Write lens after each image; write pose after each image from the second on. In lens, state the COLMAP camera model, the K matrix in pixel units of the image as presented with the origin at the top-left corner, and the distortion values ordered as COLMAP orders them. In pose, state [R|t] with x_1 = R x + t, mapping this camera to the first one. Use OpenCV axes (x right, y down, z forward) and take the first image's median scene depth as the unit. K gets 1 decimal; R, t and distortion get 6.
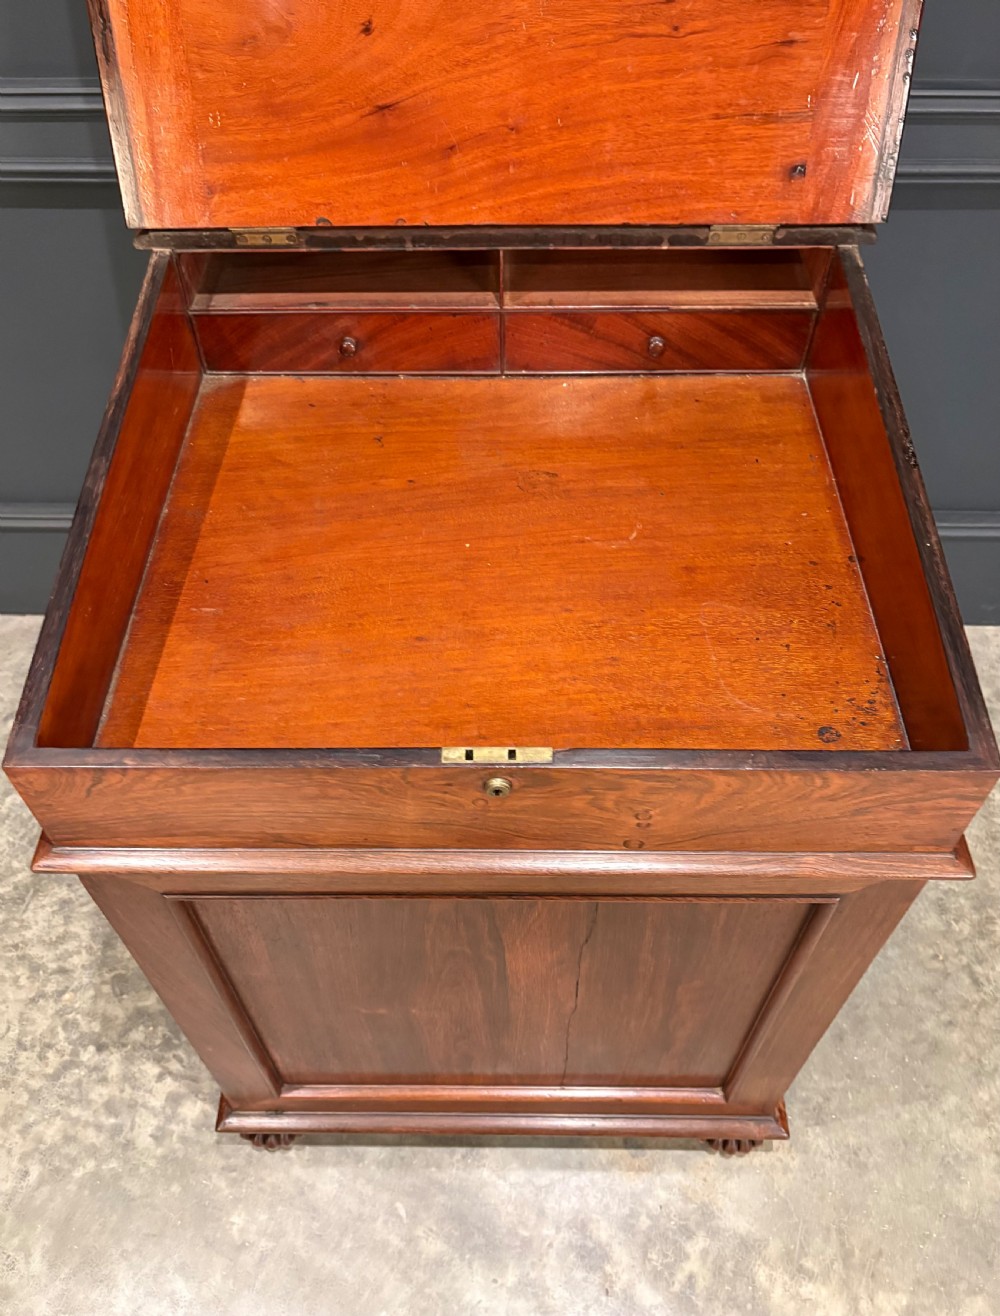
lens RADIAL K [[996.7, 0, 486.3], [0, 996.7, 625.8], [0, 0, 1]] dist [0.032851, -0.043165]
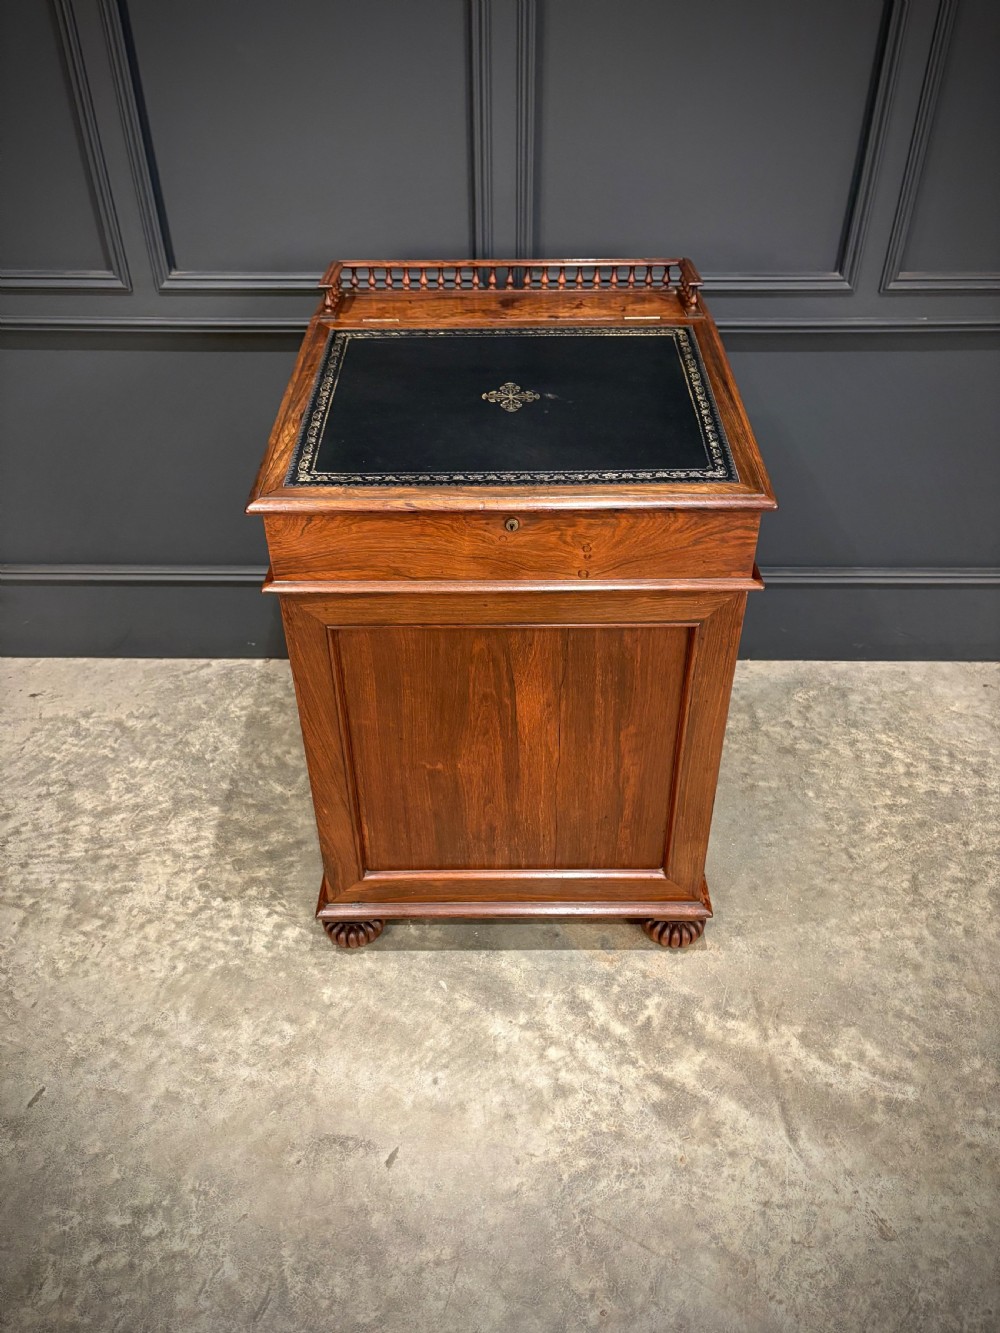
lens RADIAL K [[951.8, 0, 504.4], [0, 951.8, 635.4], [0, 0, 1]] dist [0.002174, 0.010082]
pose [[0.999922, -0.002450, 0.012277, -0.013946], [0.005496, 0.967022, -0.254633, 0.433384], [-0.011248, 0.254680, 0.966960, -0.402630]]
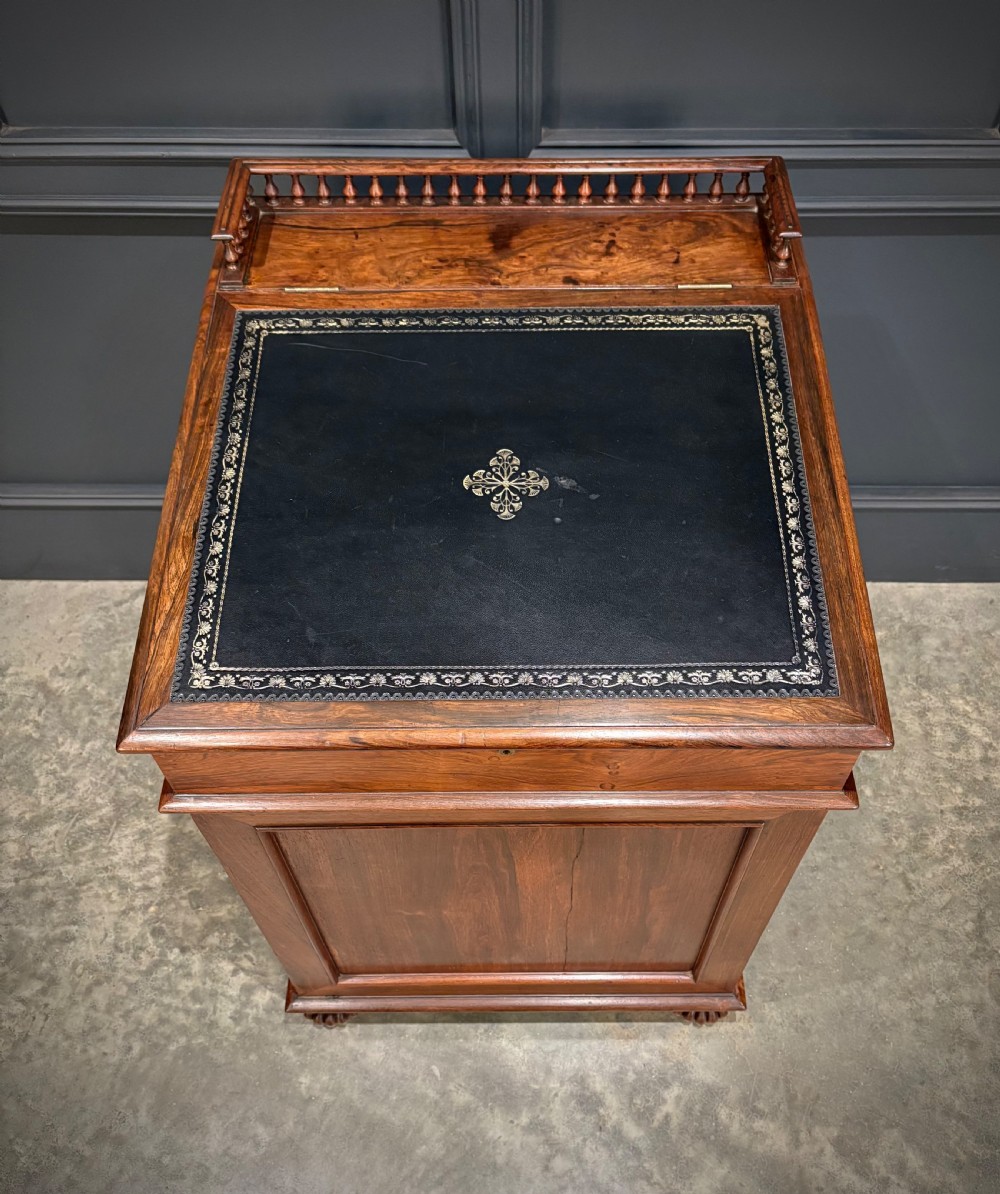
lens RADIAL K [[1016.6, 0, 519.0], [0, 1016.6, 631.7], [0, 0, 1]] dist [-0.023692, 0.057532]
pose [[0.999845, -0.010128, 0.014385, 0.005173], [0.008999, 0.997030, 0.076489, -0.053718], [-0.015117, -0.076348, 0.996967, -0.206367]]
